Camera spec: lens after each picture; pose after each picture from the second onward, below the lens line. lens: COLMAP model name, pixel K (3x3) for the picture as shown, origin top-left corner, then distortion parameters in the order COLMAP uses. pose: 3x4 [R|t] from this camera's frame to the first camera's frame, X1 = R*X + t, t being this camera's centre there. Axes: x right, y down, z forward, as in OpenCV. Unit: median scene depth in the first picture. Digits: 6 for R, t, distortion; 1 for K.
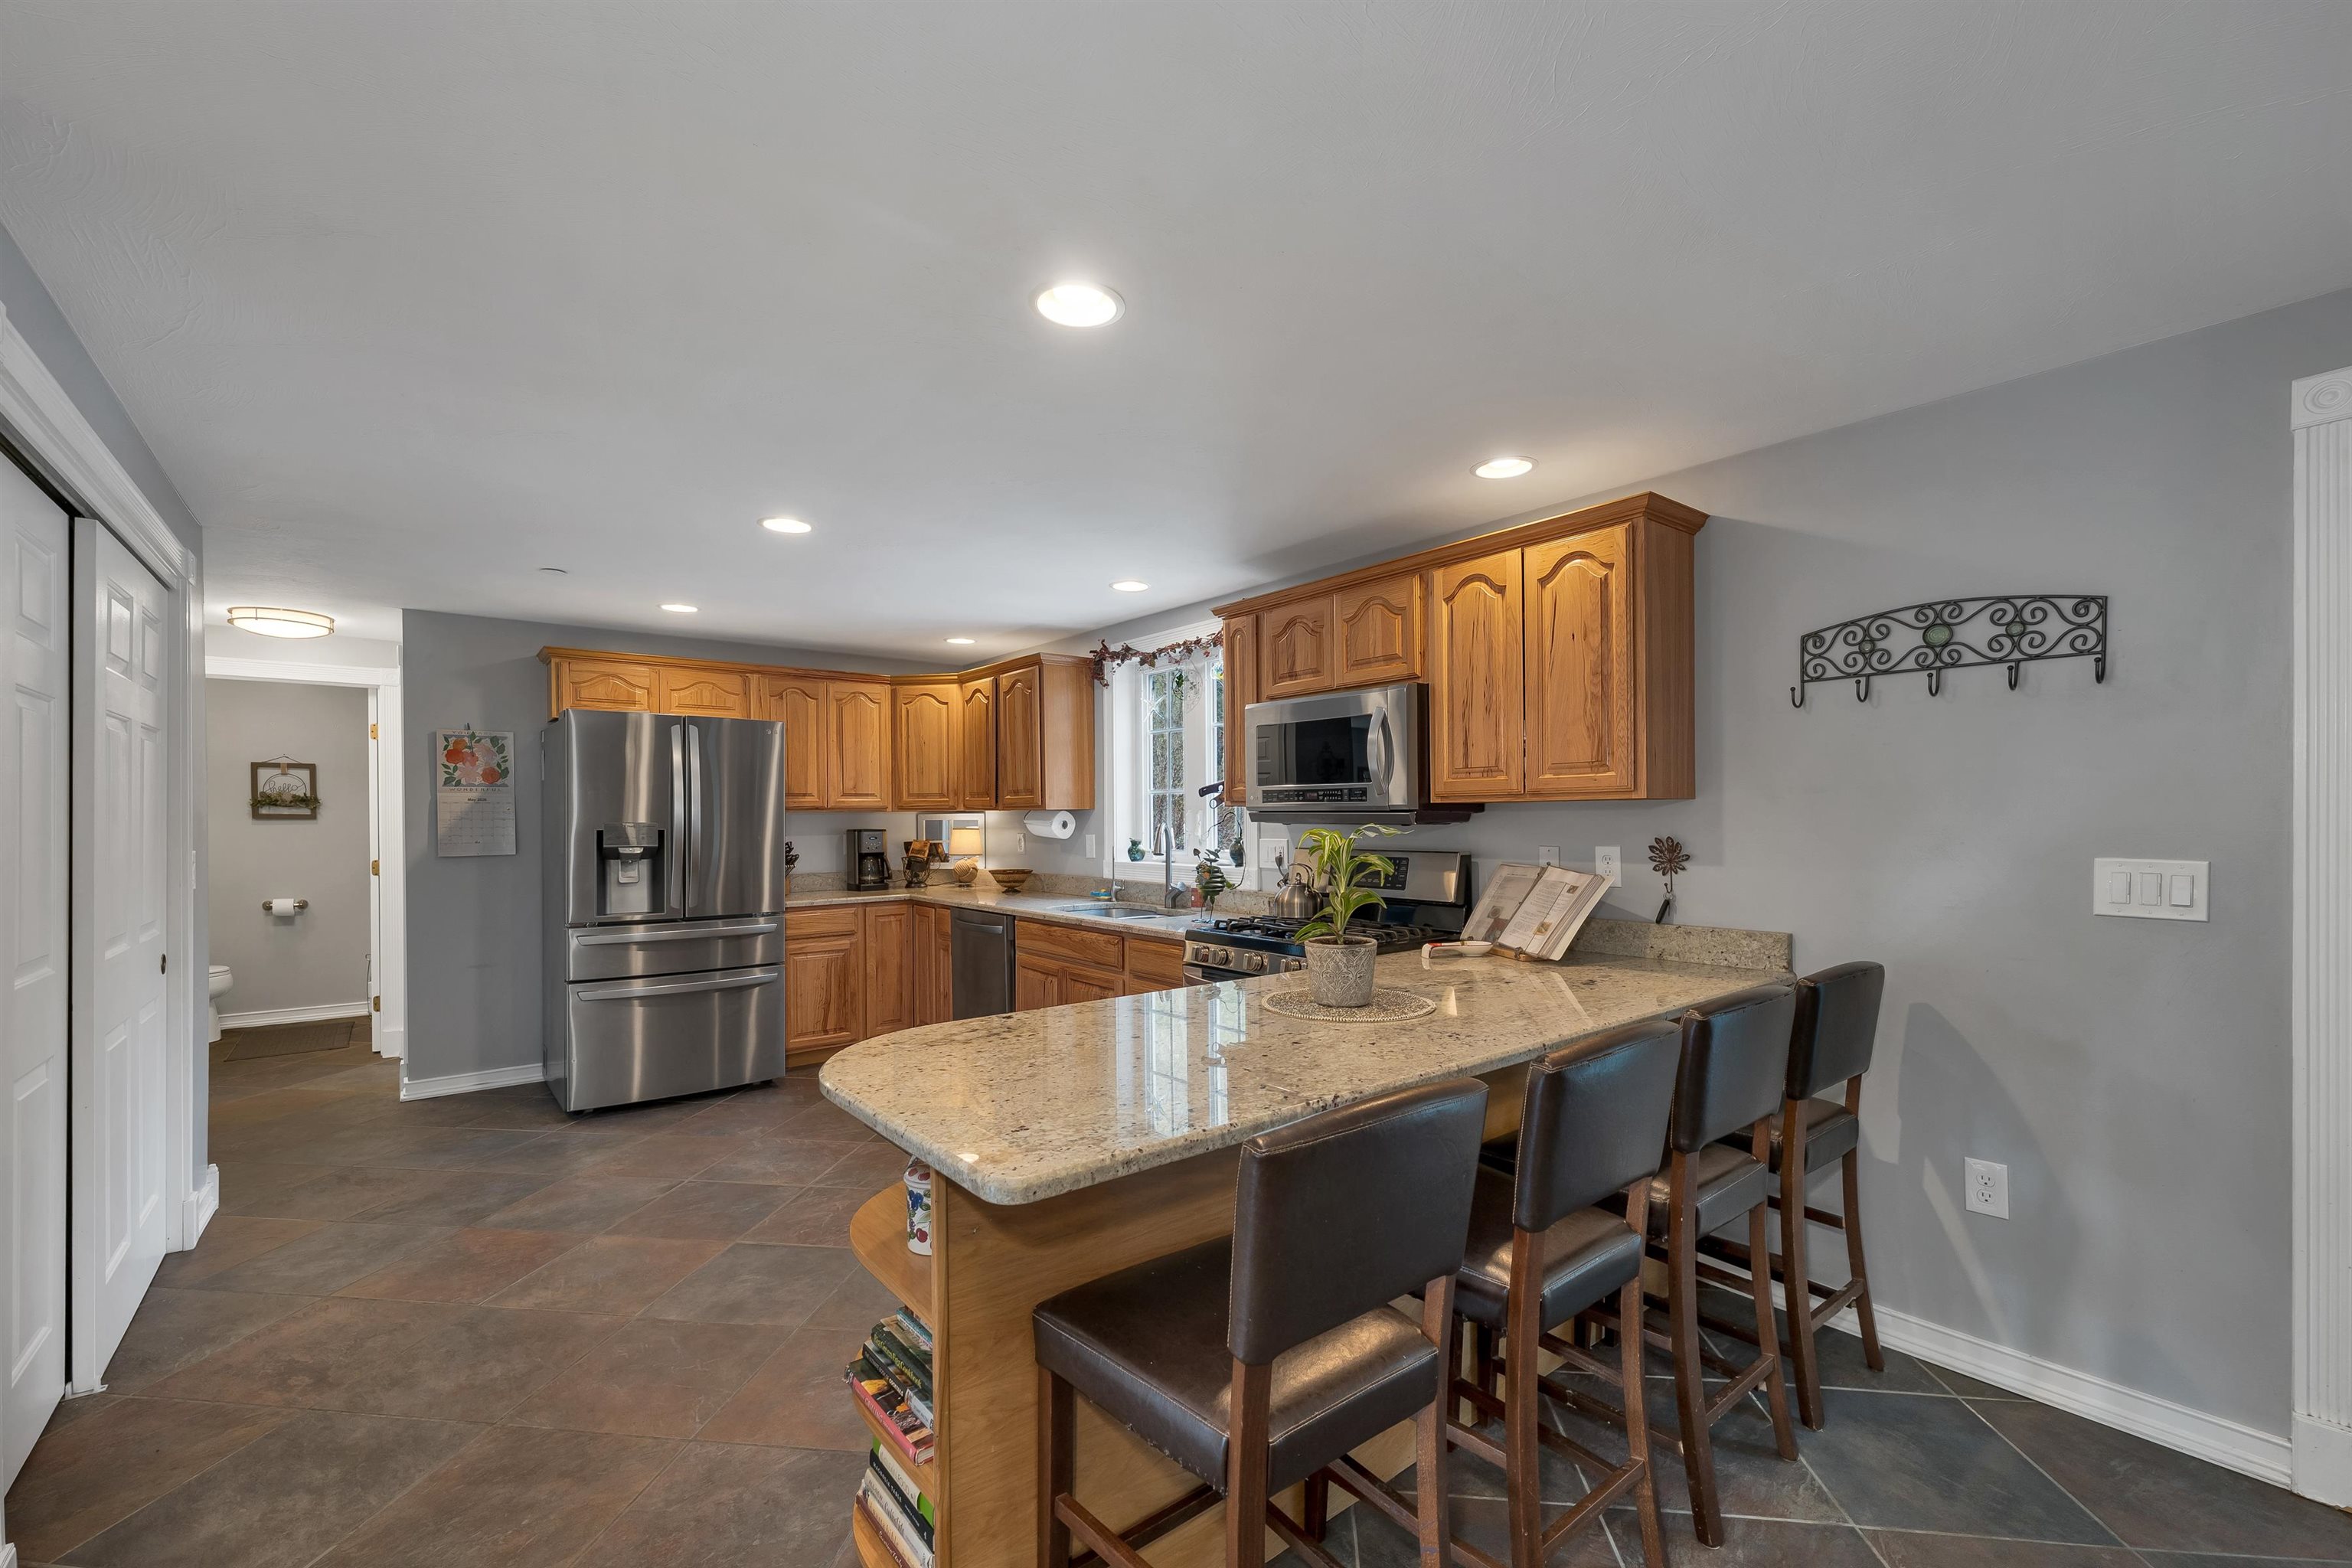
lens RADIAL K [[975.5, 0, 1179.8], [0, 975.5, 822.7], [0, 0, 1]] dist [0.002484, 0.000021]
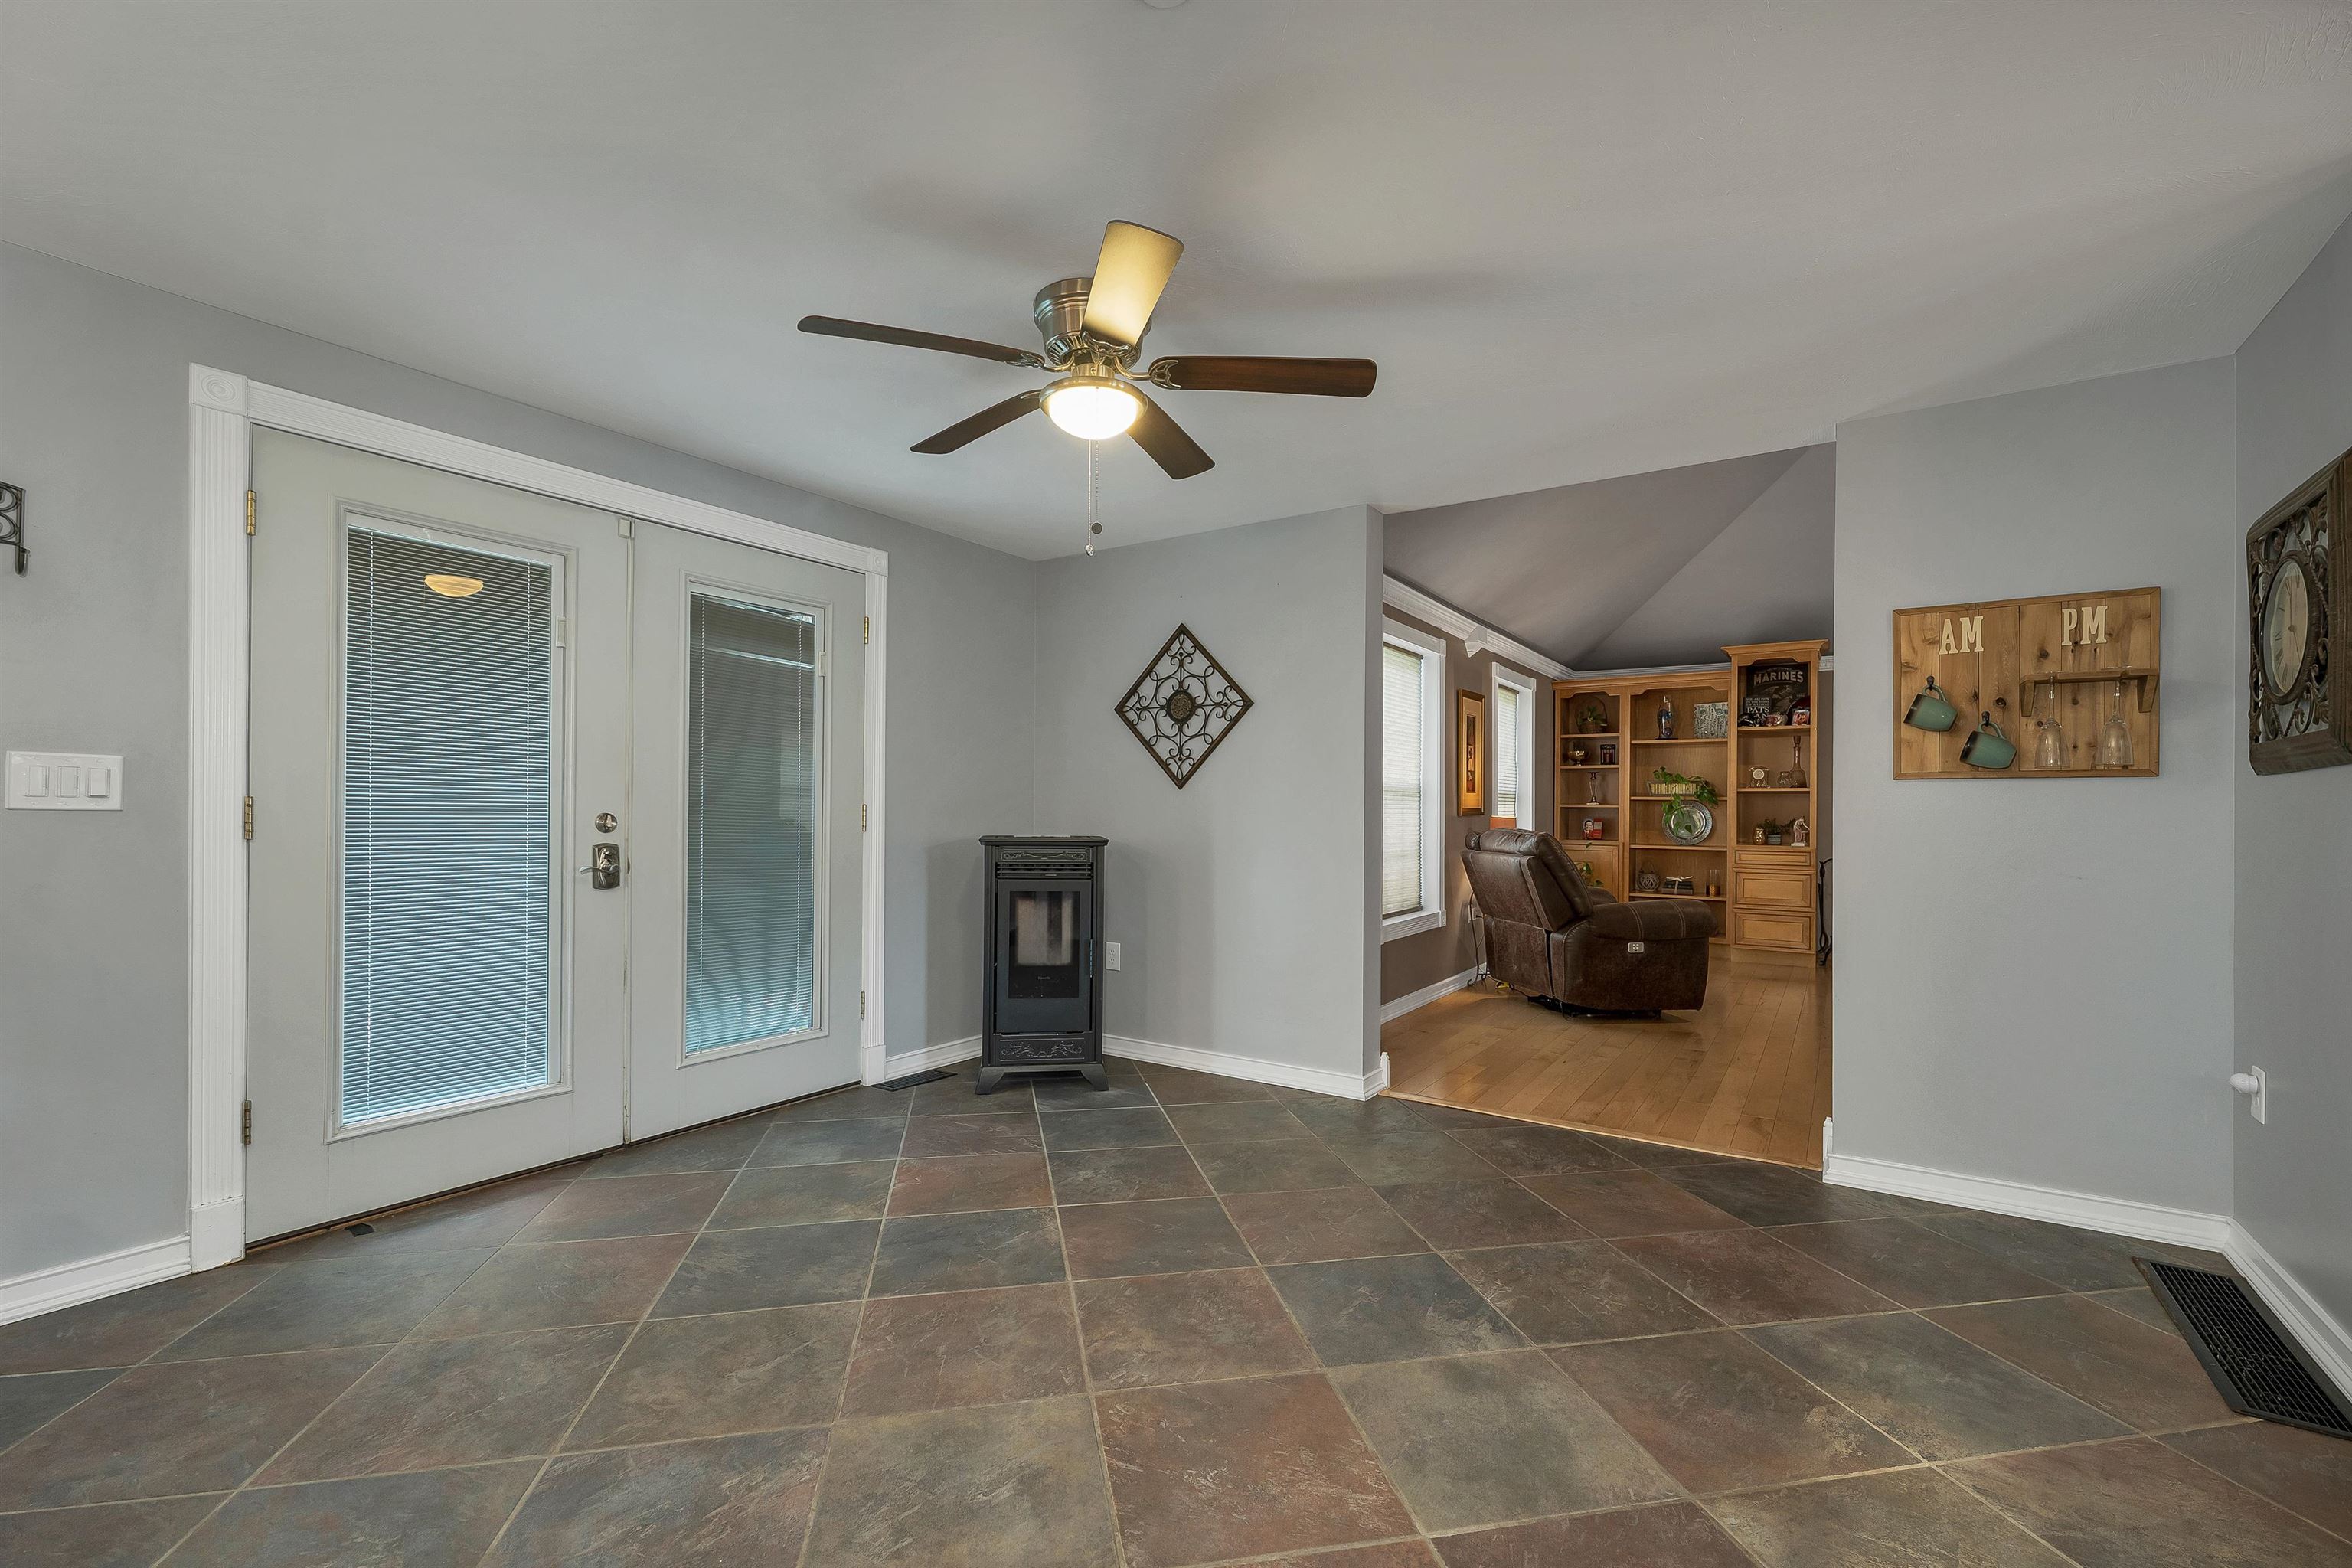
lens RADIAL K [[1003.3, 0, 1175.3], [0, 1003.3, 806.8], [0, 0, 1]] dist [0.002766, 0.000071]
pose [[-0.300216, 0.007293, 0.953844, -0.167009], [0.000883, 0.999972, -0.007368, 0.044159], [-0.953871, -0.001369, -0.300214, 0.082268]]
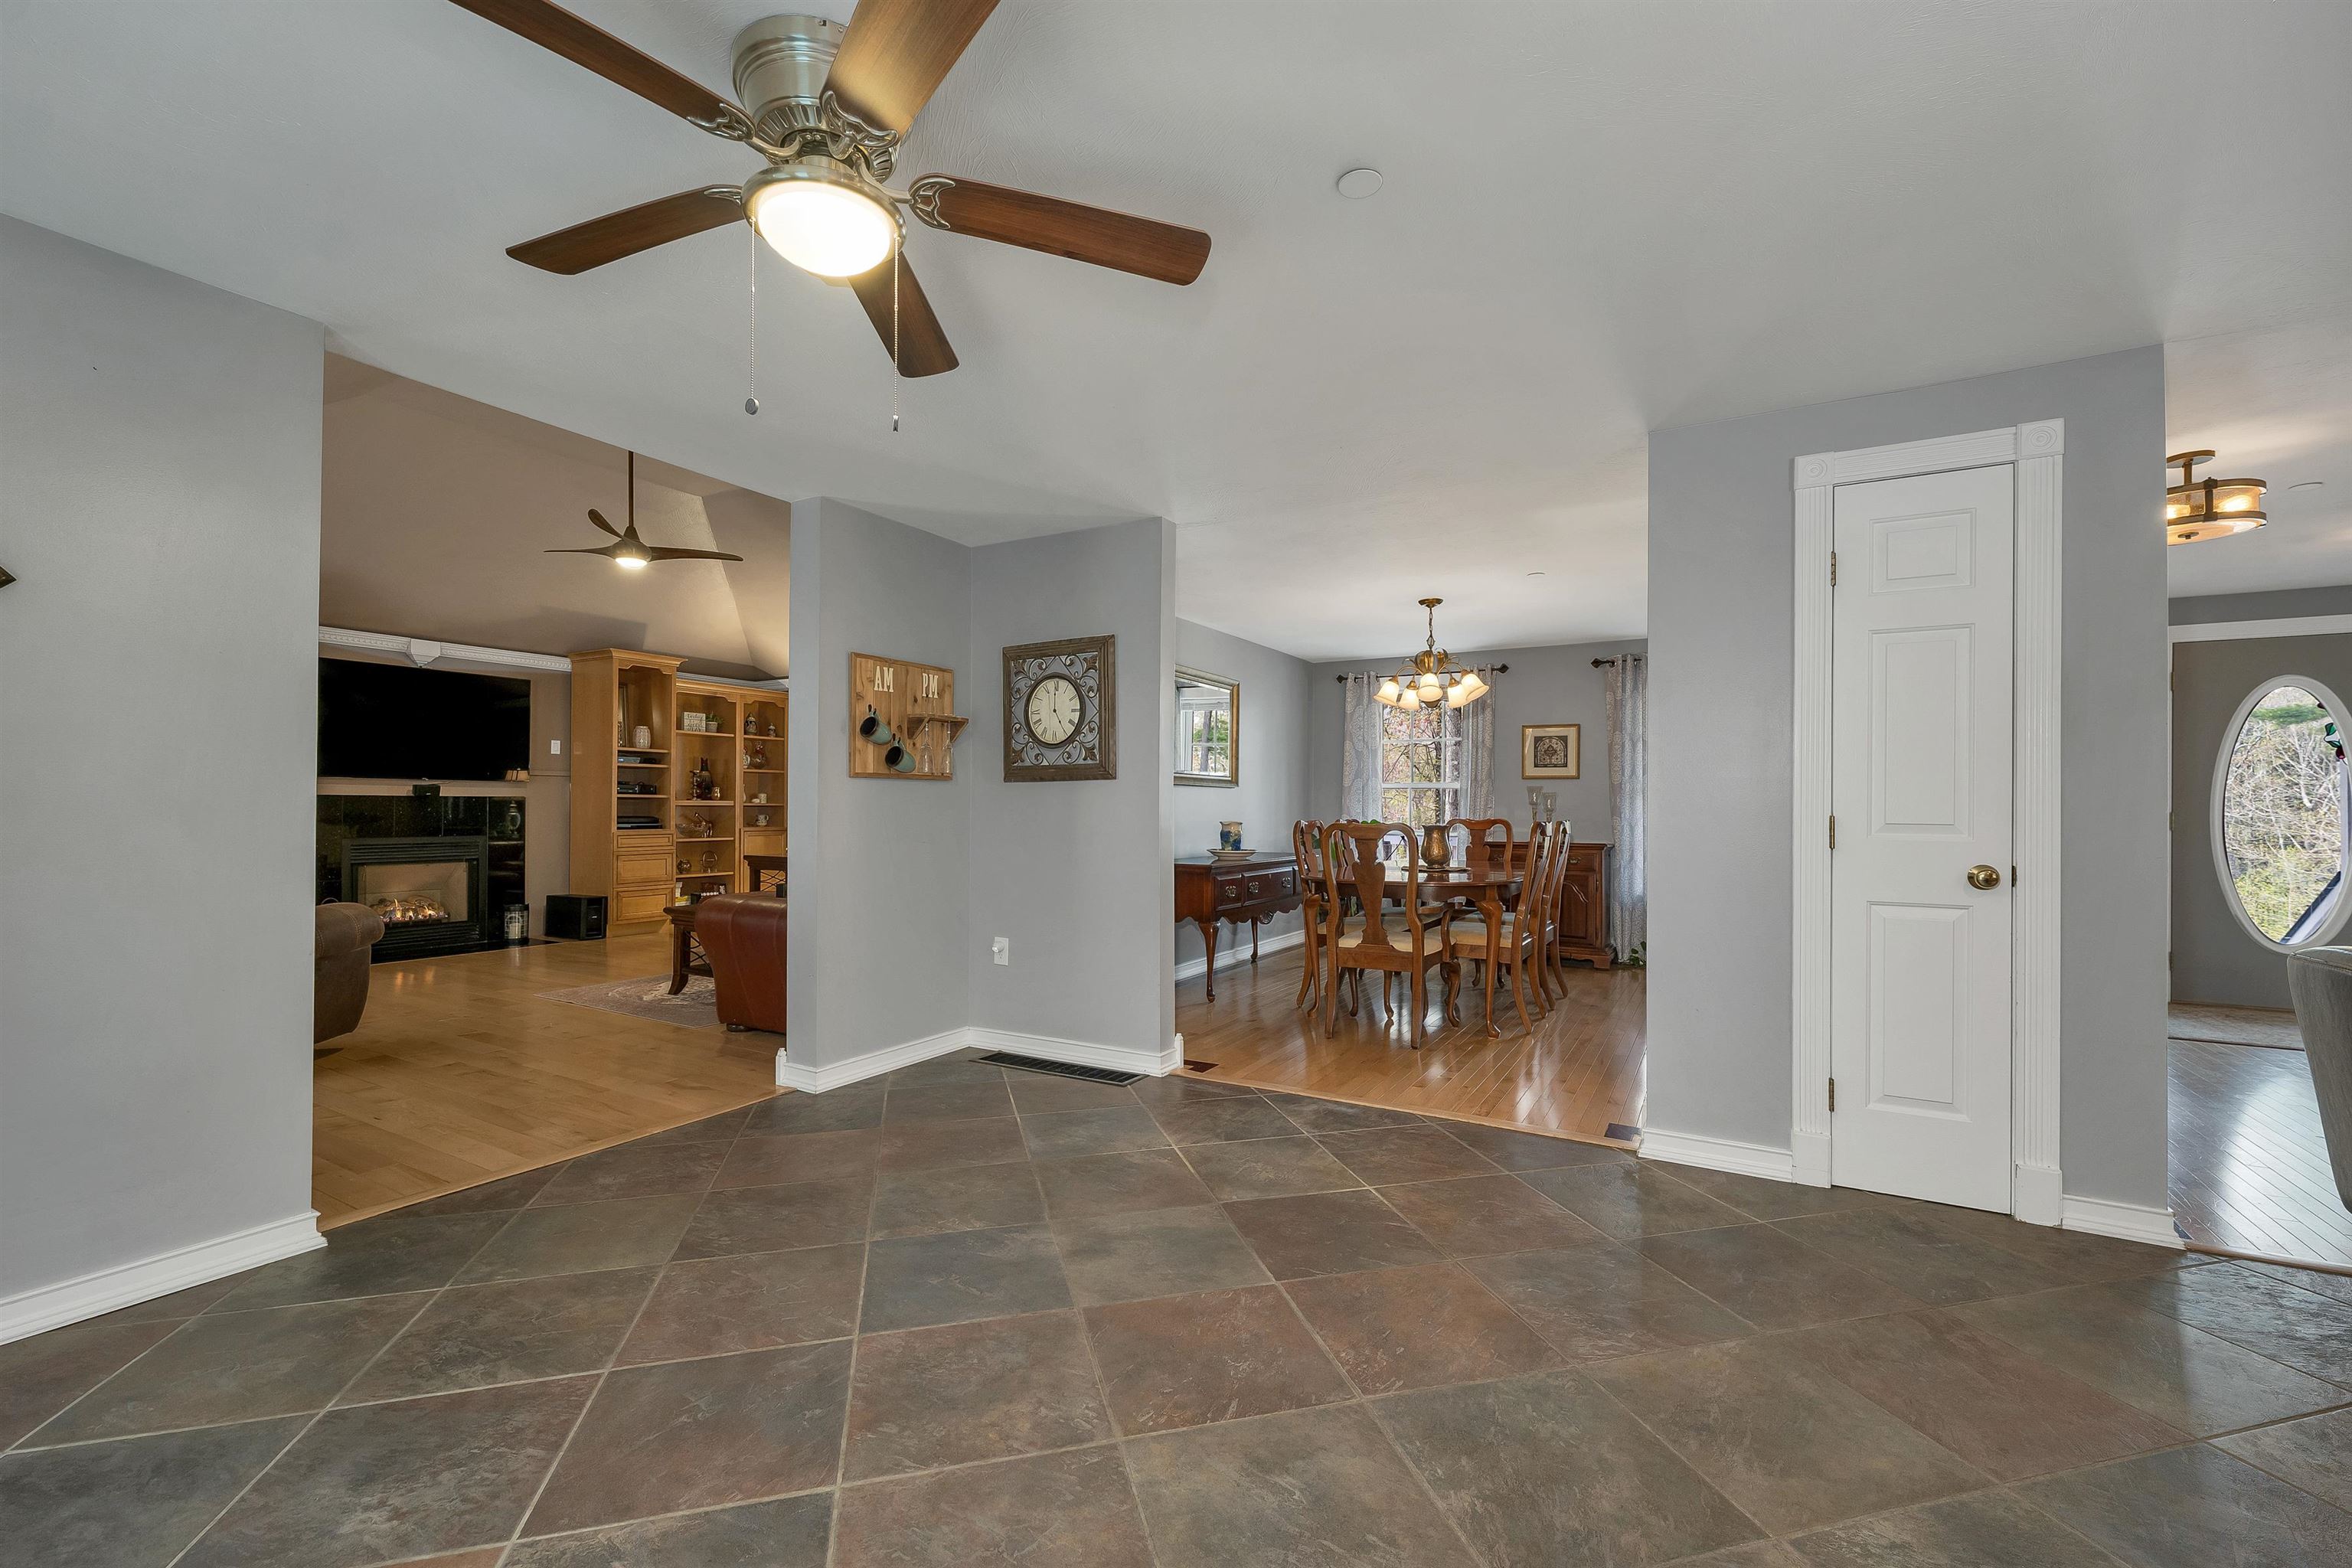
lens RADIAL K [[968.9, 0, 1182.4], [0, 968.9, 808.5], [0, 0, 1]] dist [0.002210, -0.000273]
pose [[-0.931675, 0.001518, -0.363290, 0.317280], [-0.002494, 0.999941, 0.010575, 0.039945], [0.363284, 0.010758, -0.931616, 0.322795]]
